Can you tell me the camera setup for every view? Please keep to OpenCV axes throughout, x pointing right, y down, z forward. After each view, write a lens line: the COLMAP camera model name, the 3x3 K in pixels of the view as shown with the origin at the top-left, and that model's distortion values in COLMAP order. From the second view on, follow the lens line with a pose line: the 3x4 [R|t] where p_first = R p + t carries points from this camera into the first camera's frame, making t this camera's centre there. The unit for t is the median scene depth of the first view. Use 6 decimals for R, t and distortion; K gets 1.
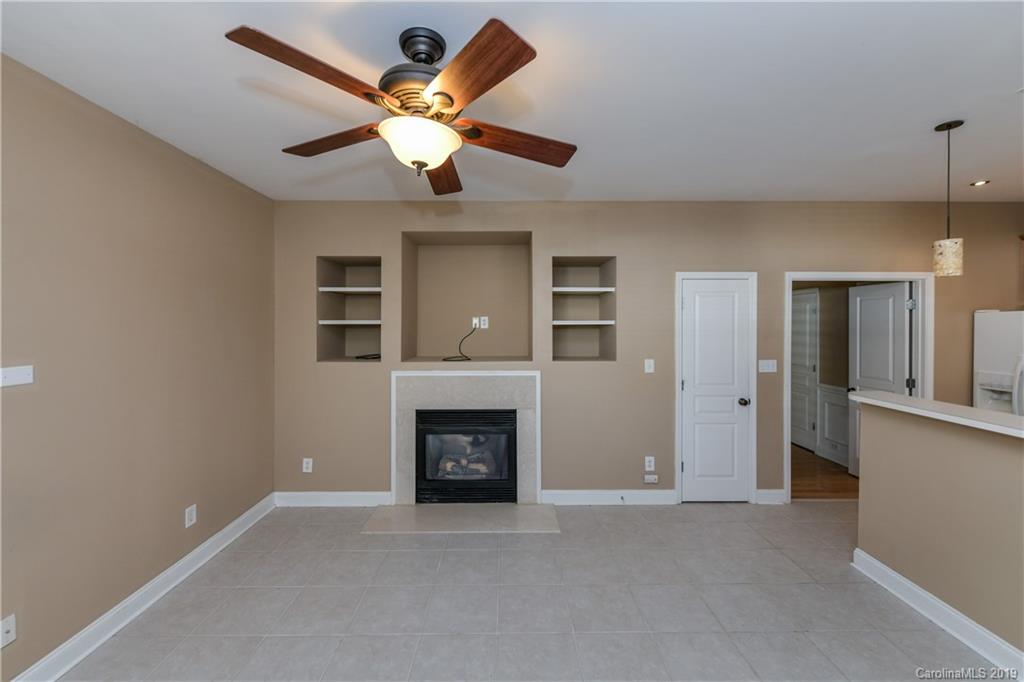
lens RADIAL K [[415.5, 0, 510.7], [0, 415.5, 324.4], [0, 0, 1]] dist [0.010933, -0.003830]
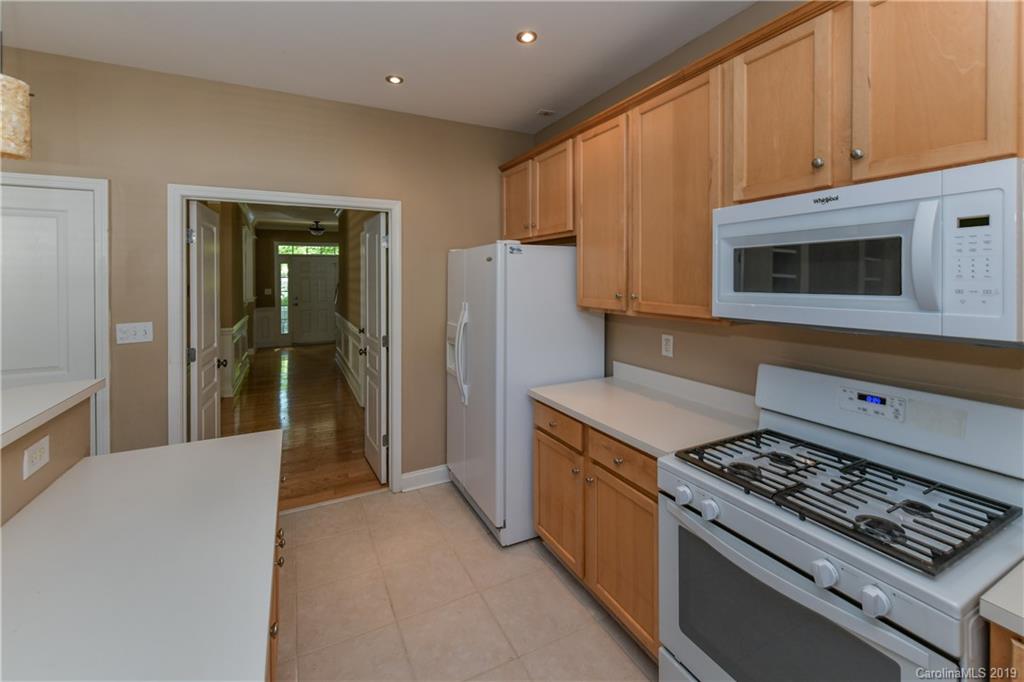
lens RADIAL K [[415.5, 0, 508.8], [0, 415.5, 284.9], [0, 0, 1]] dist [0.010933, -0.003830]
pose [[0.900601, -0.002213, 0.434641, 0.837709], [-0.001661, 0.999962, 0.008533, 0.022455], [-0.434644, -0.008407, 0.900563, 0.191468]]
